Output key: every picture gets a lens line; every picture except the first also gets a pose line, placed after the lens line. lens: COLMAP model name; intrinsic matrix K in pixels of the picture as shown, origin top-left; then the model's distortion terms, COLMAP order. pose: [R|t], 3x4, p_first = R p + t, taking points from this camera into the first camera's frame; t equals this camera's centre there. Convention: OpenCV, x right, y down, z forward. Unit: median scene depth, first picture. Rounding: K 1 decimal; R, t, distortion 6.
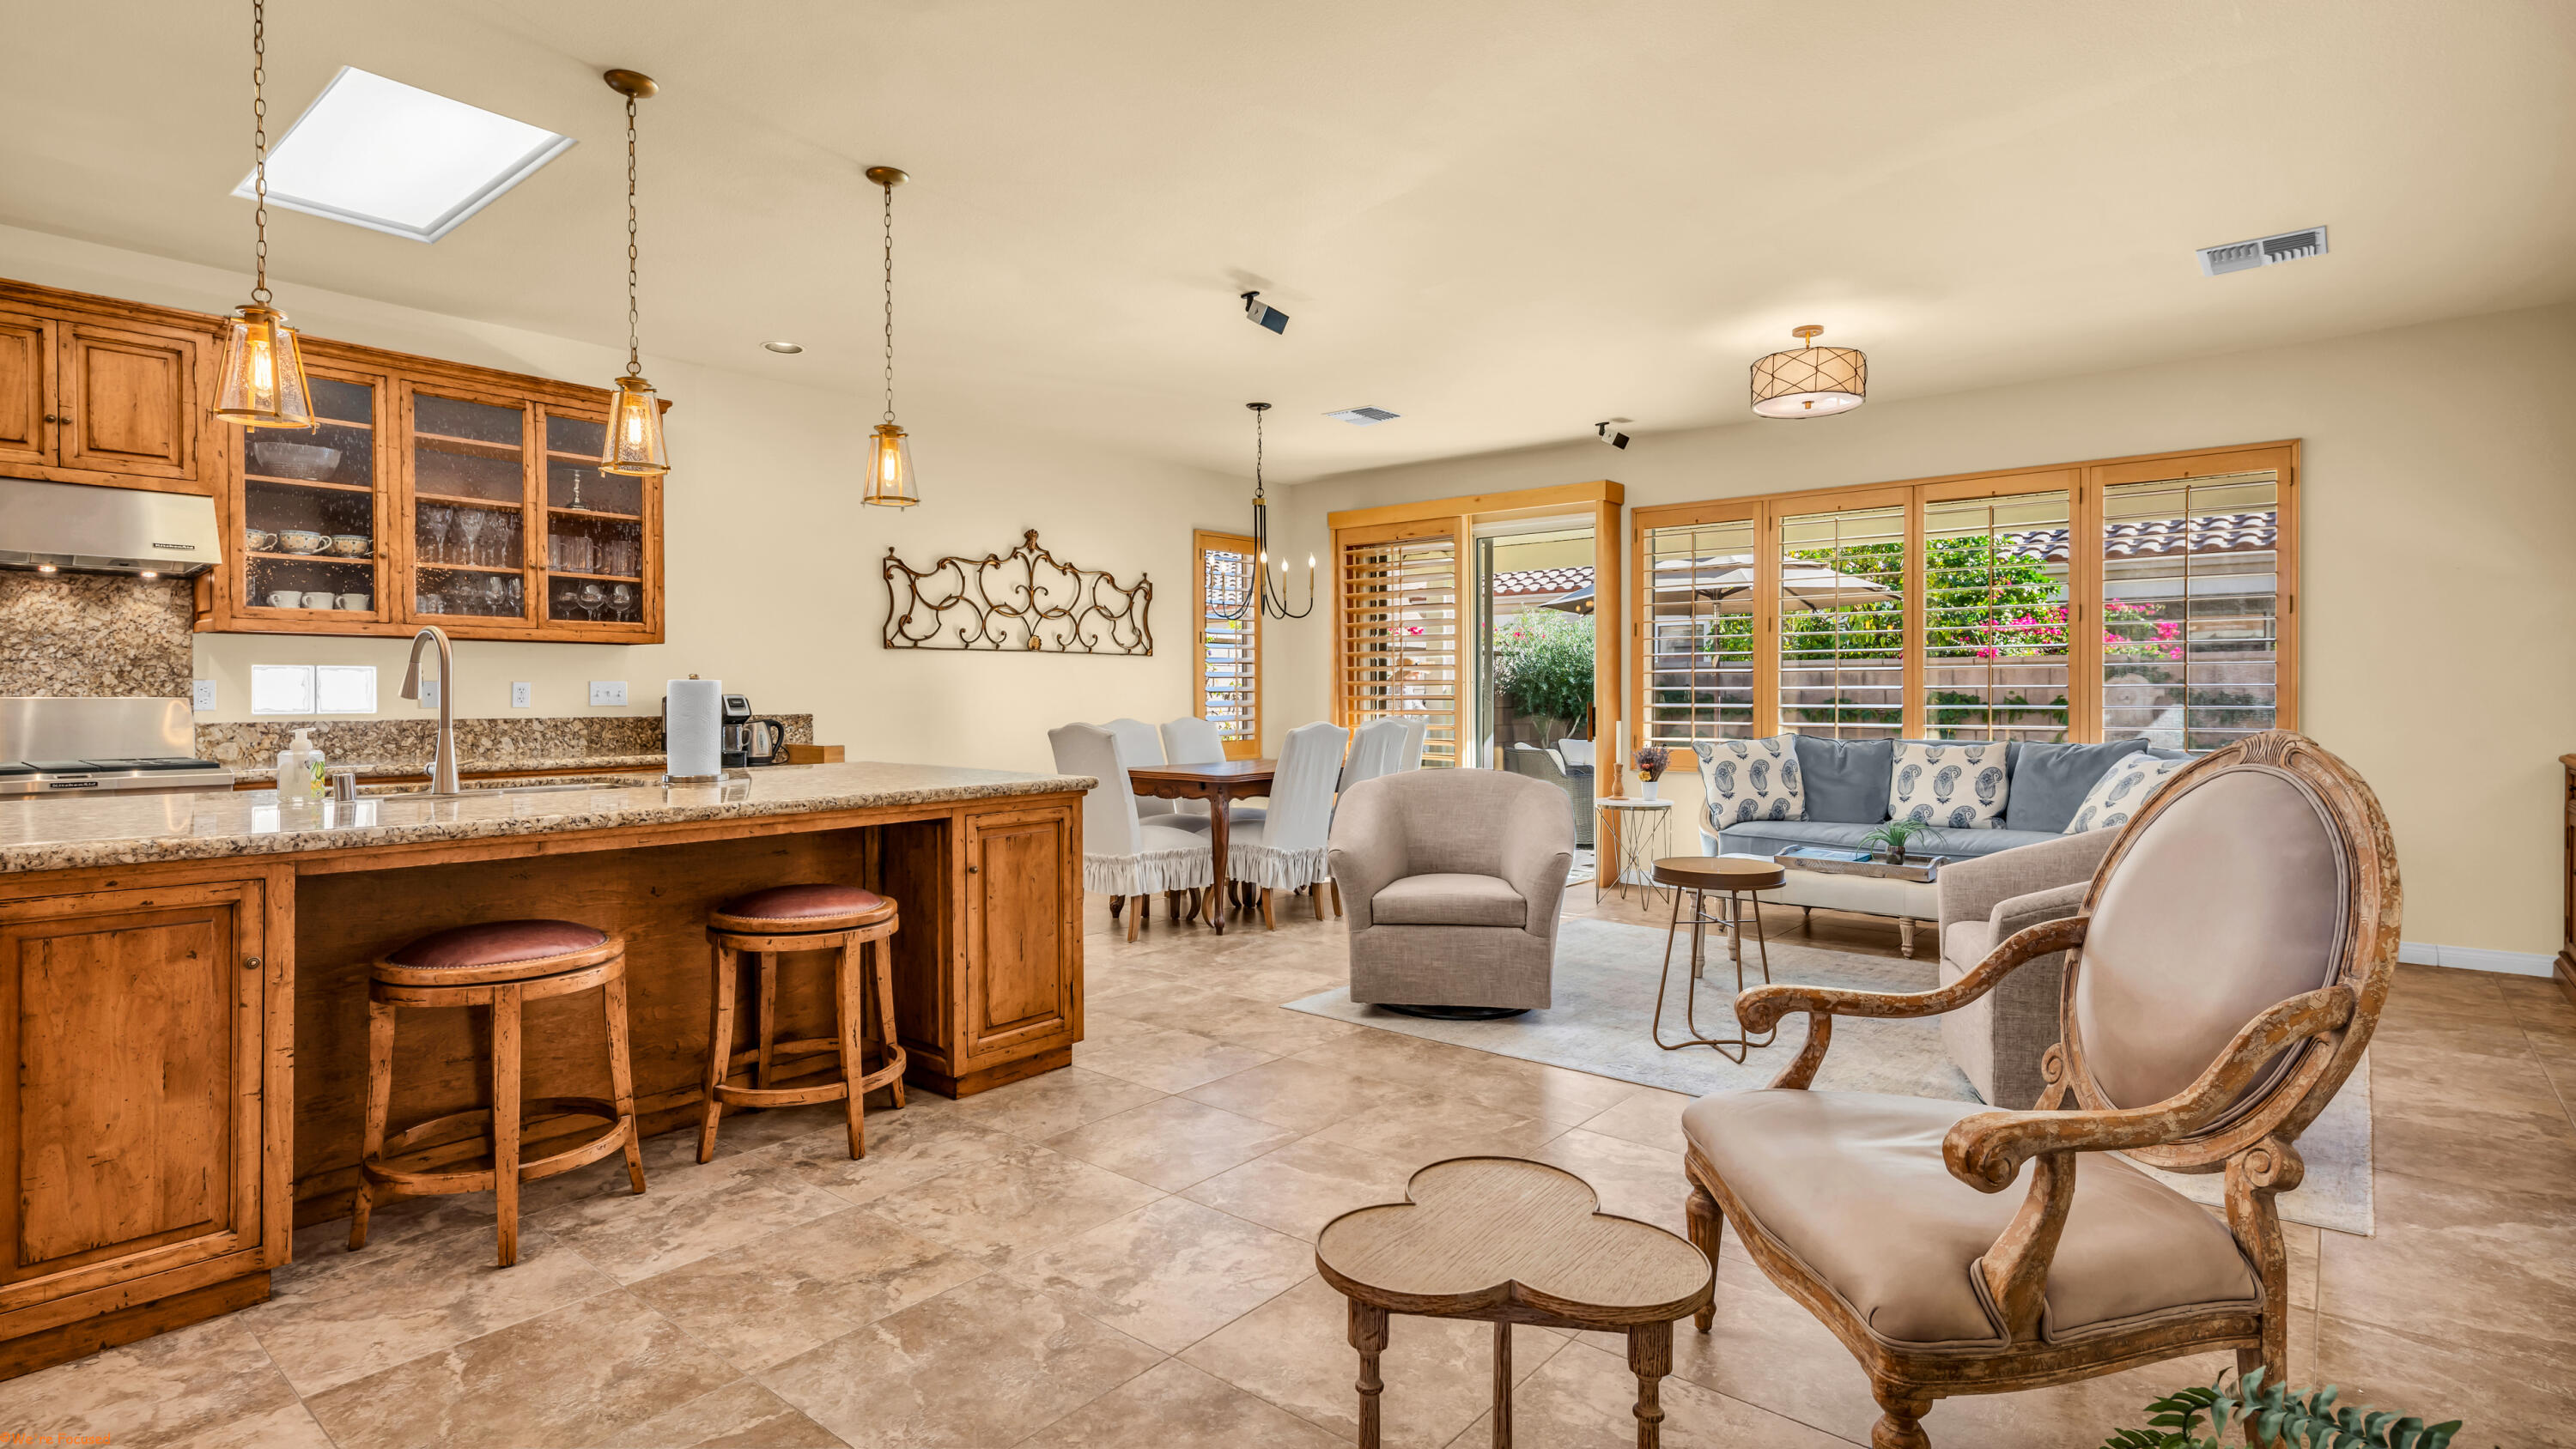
lens RADIAL K [[1244.3, 0, 1278.1], [0, 1244.3, 715.7], [0, 0, 1]] dist [0.012817, -0.006457]
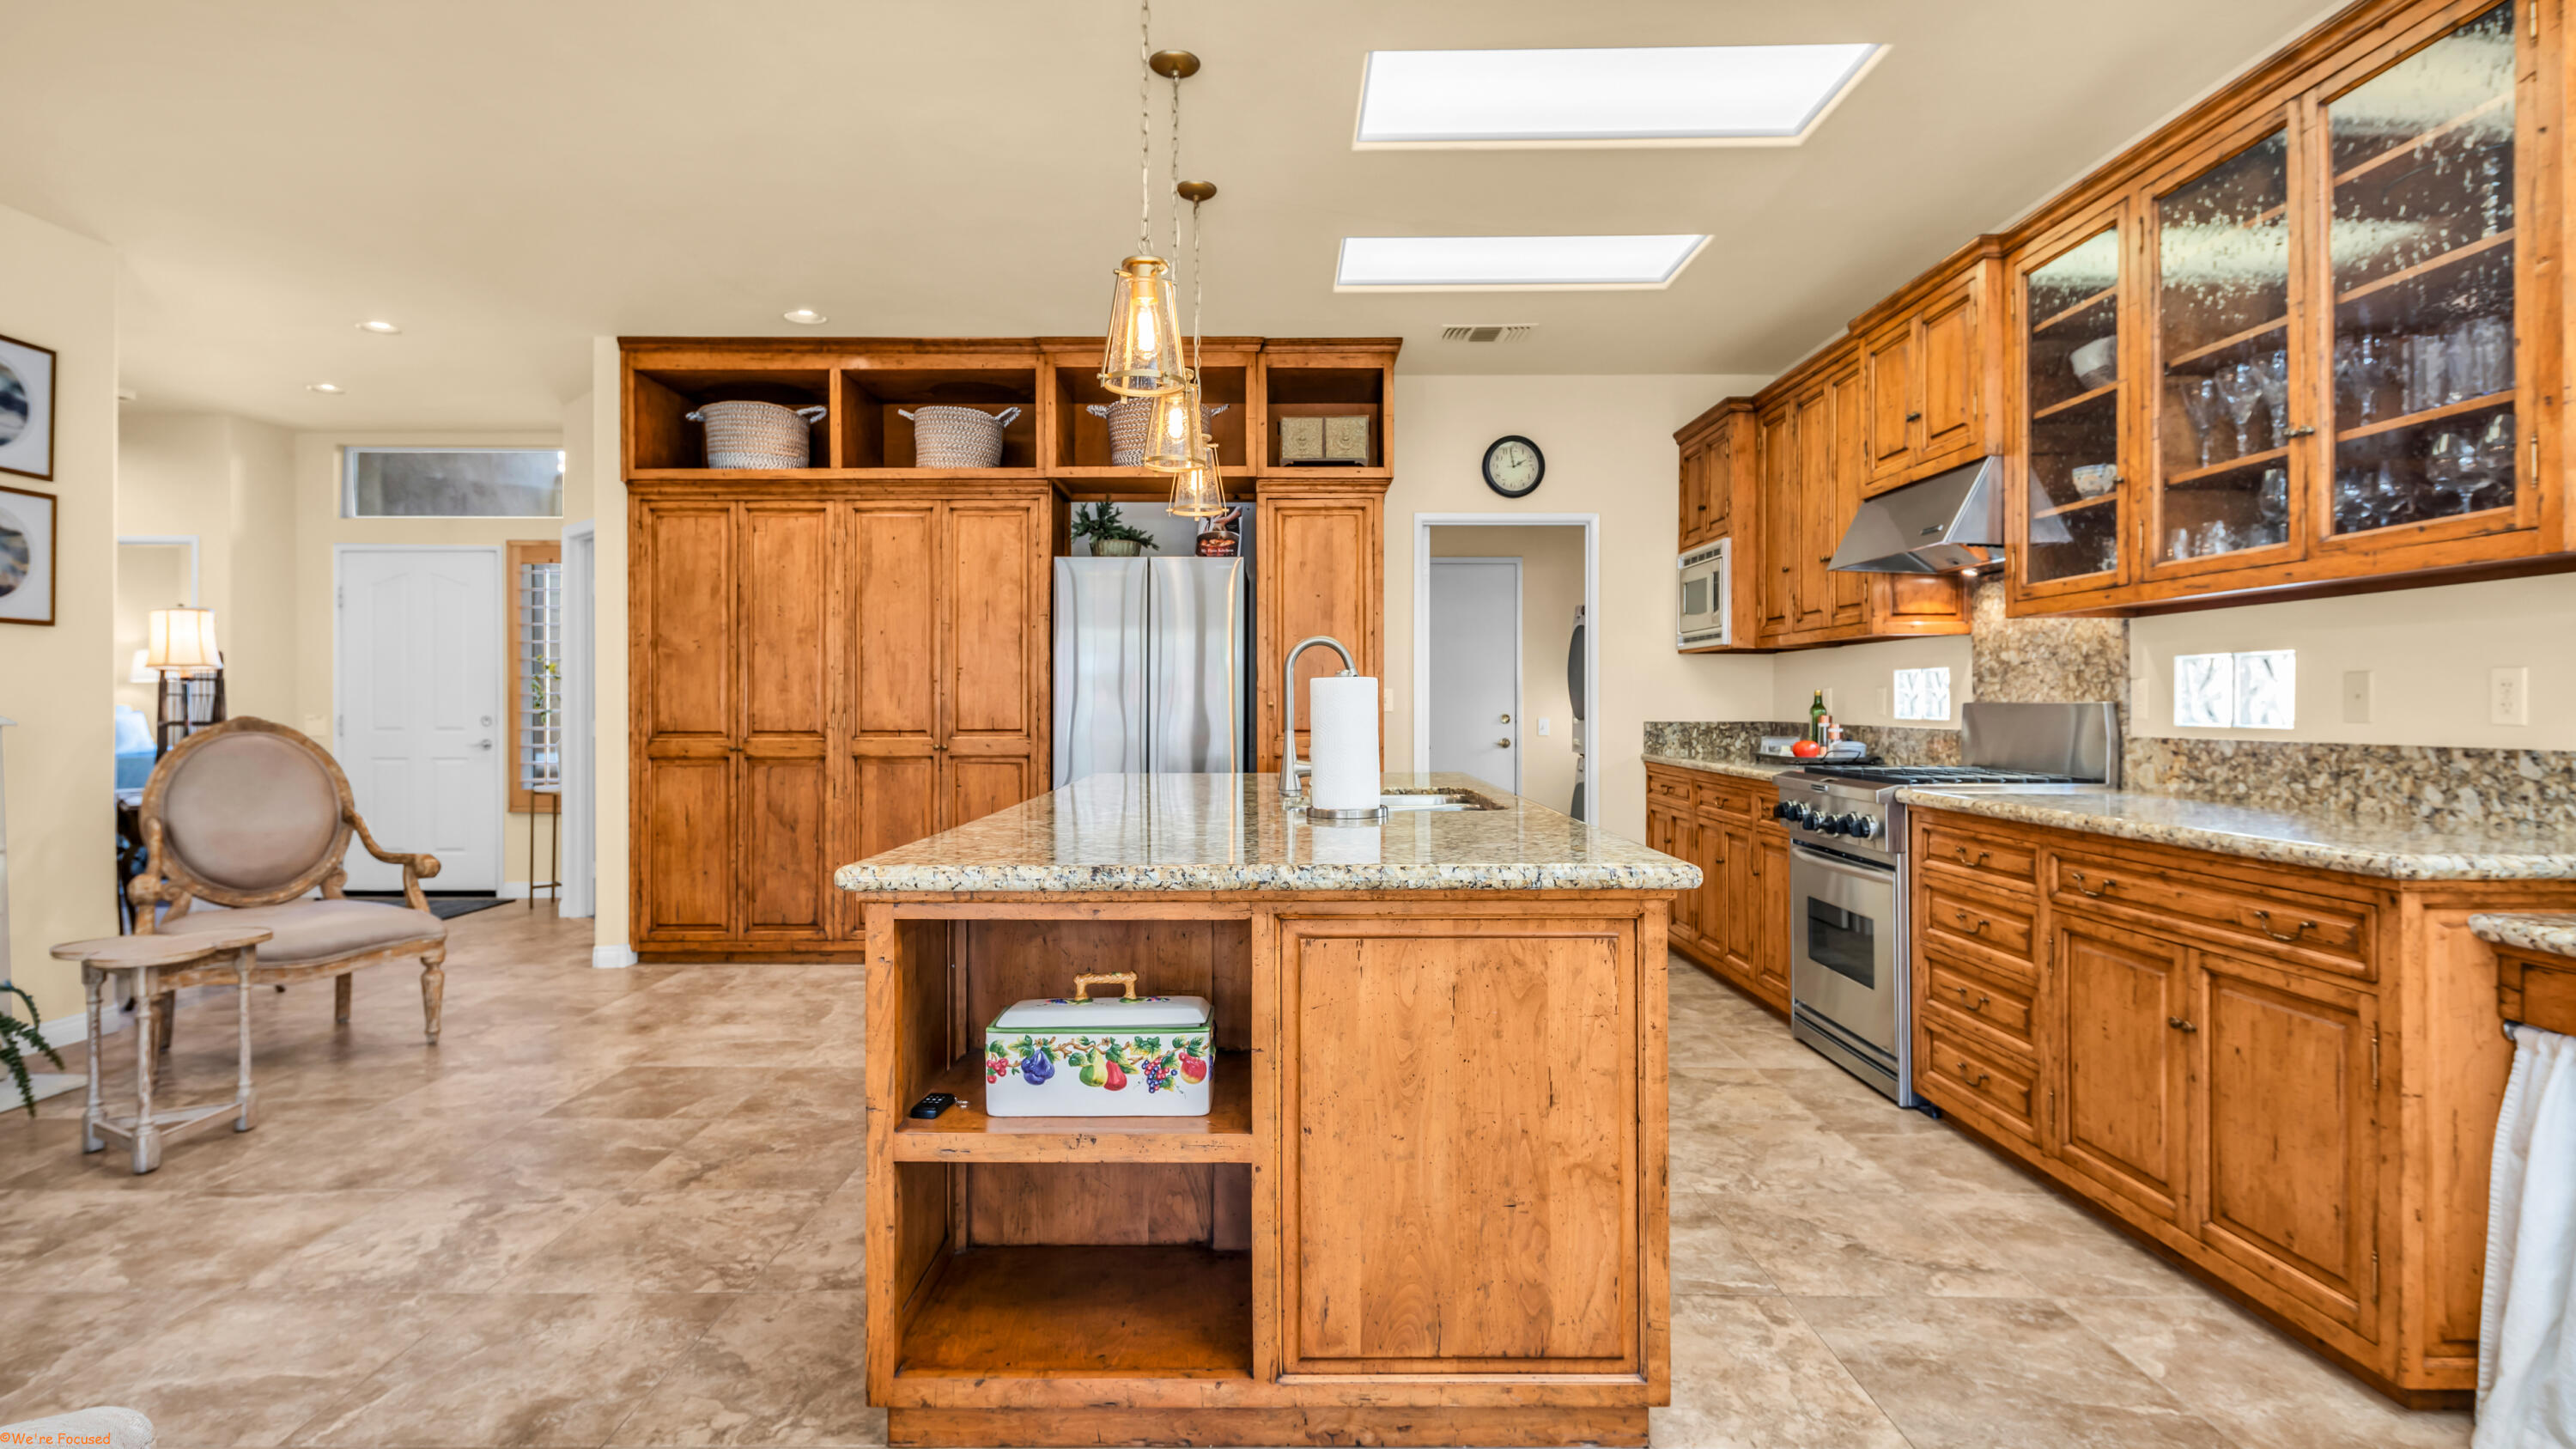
lens RADIAL K [[1247.8, 0, 1267.1], [0, 1247.8, 696.6], [0, 0, 1]] dist [0.013443, -0.007080]
pose [[-0.771701, -0.004284, -0.635971, 0.021310], [-0.011064, 0.999916, 0.006690, -0.012689], [0.635890, 0.012199, -0.771684, 0.918551]]
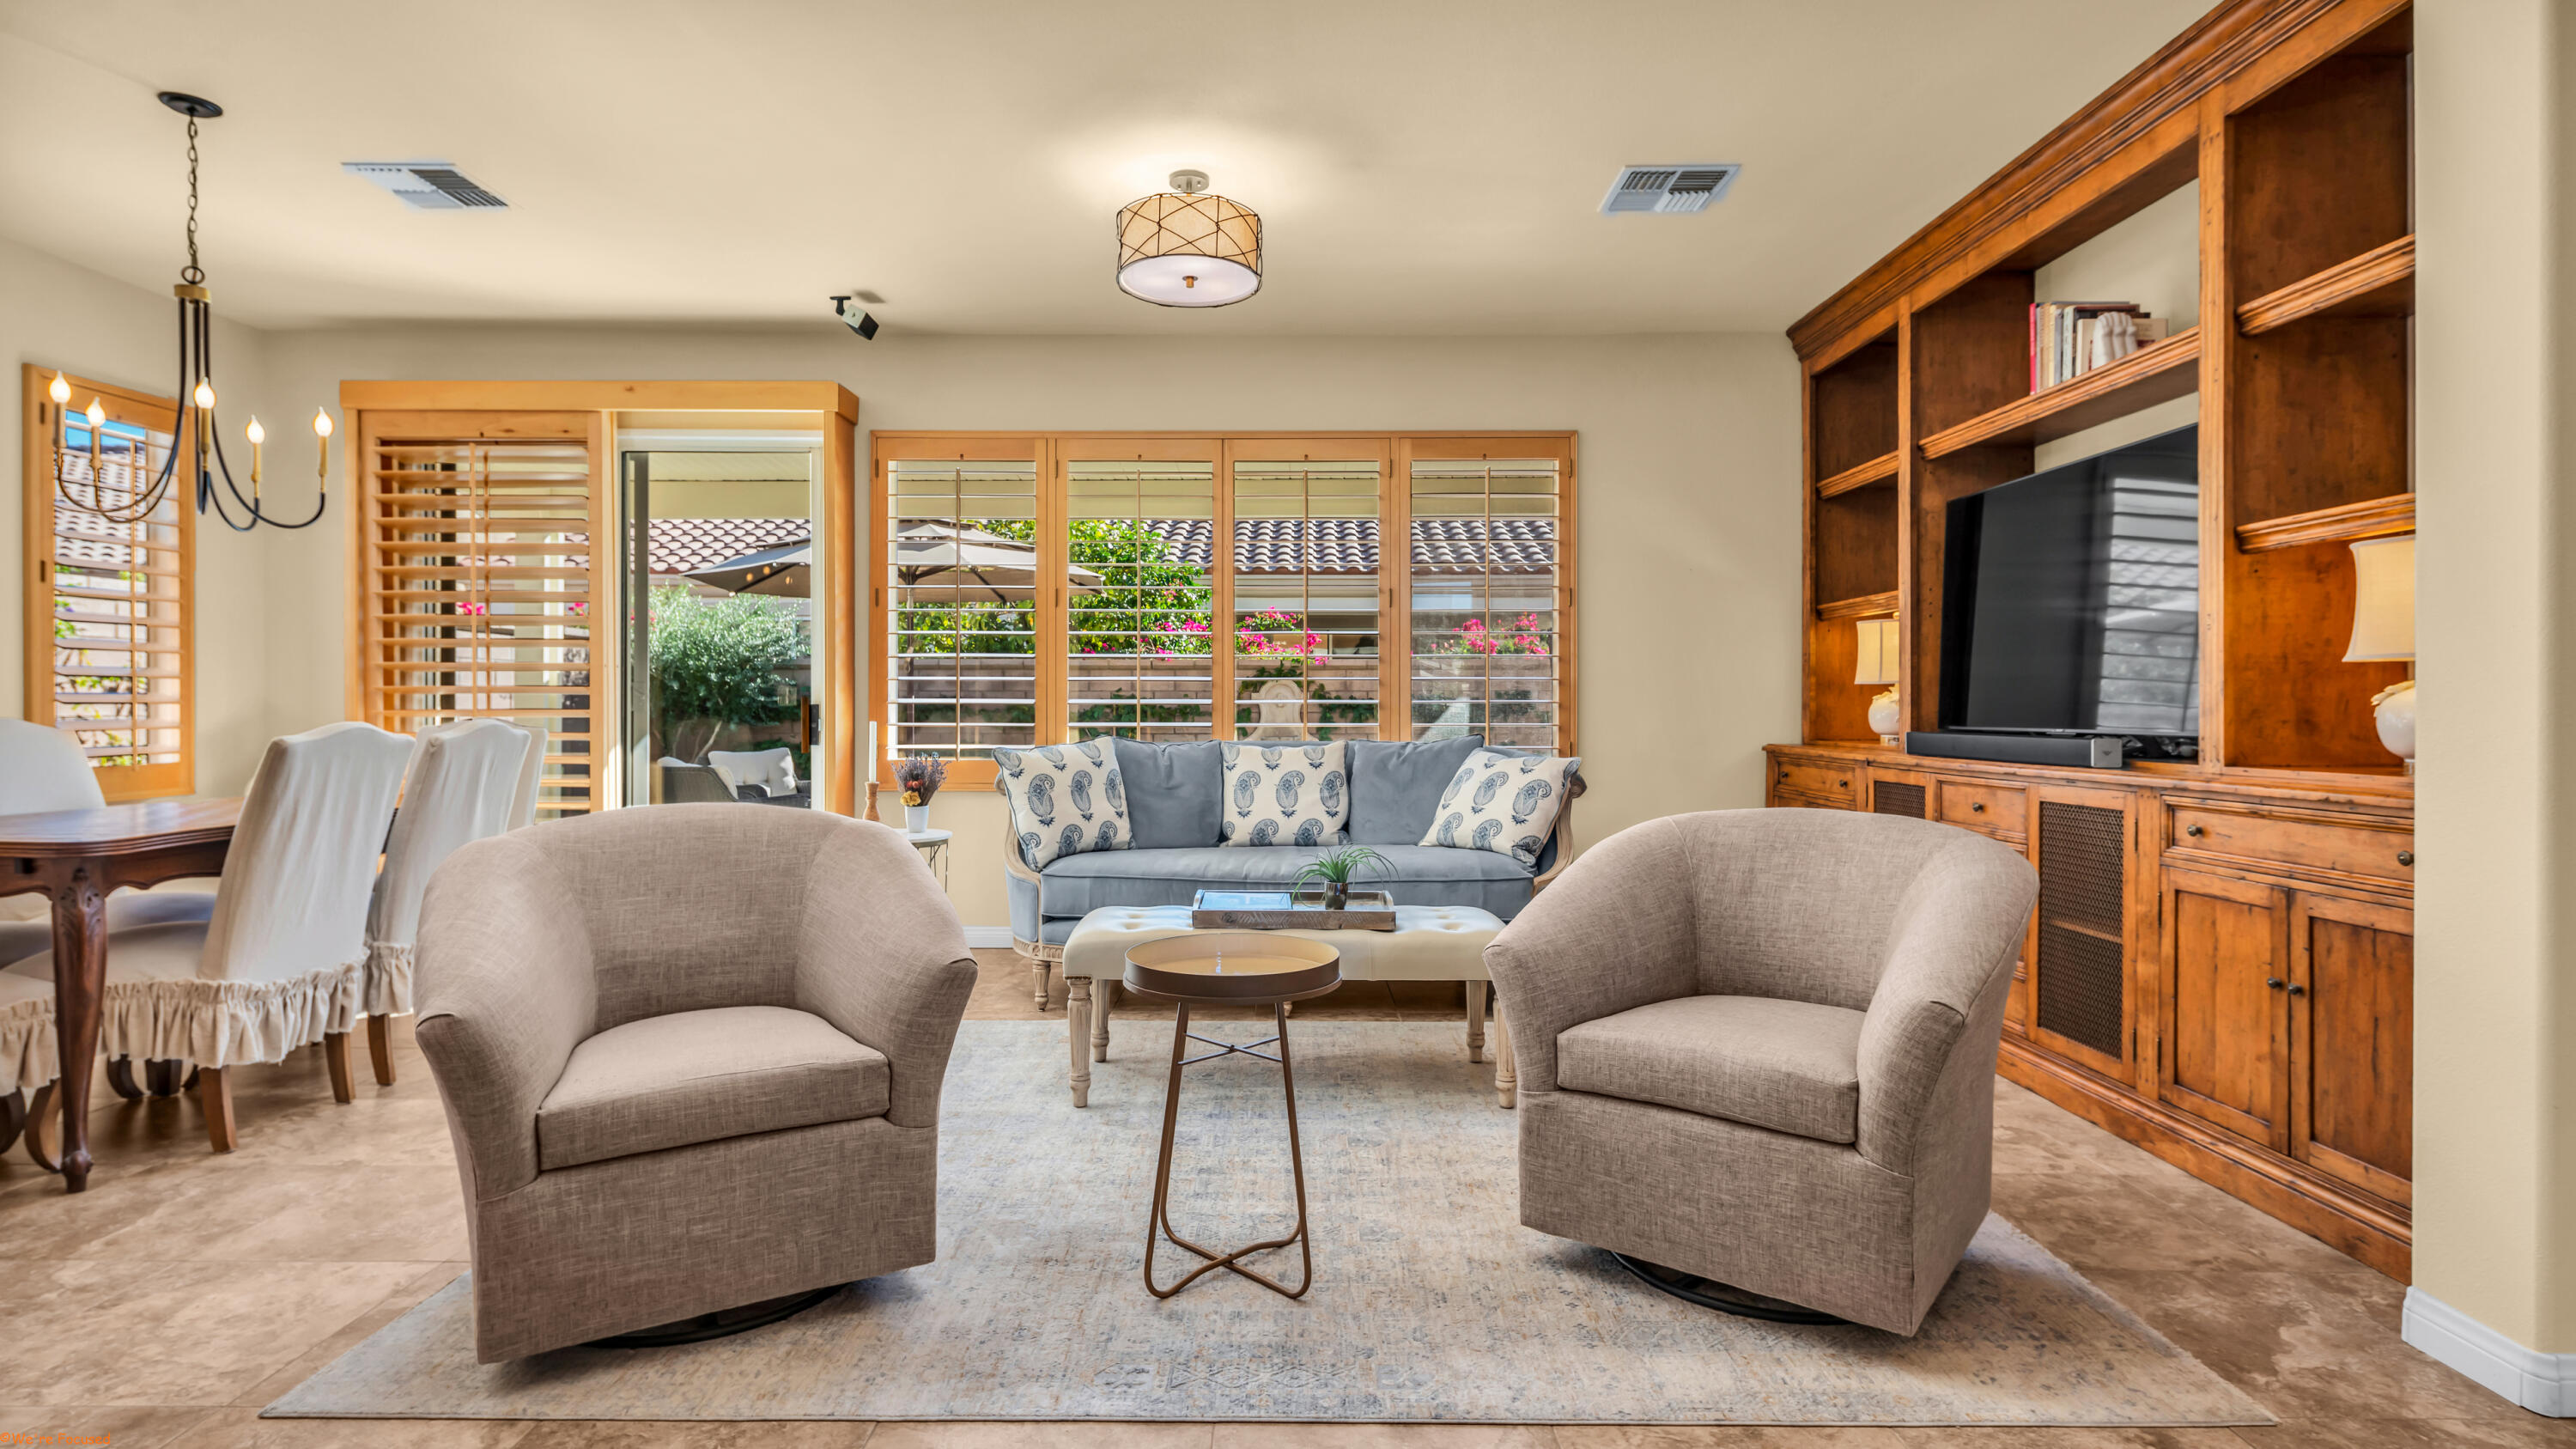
lens RADIAL K [[1252.7, 0, 1262.2], [0, 1252.7, 712.2], [0, 0, 1]] dist [0.011671, -0.000486]
pose [[0.770726, -0.000535, 0.637167, -0.007715], [0.007967, 0.999930, -0.008798, 0.007863], [-0.637117, 0.011858, 0.770676, 0.356378]]
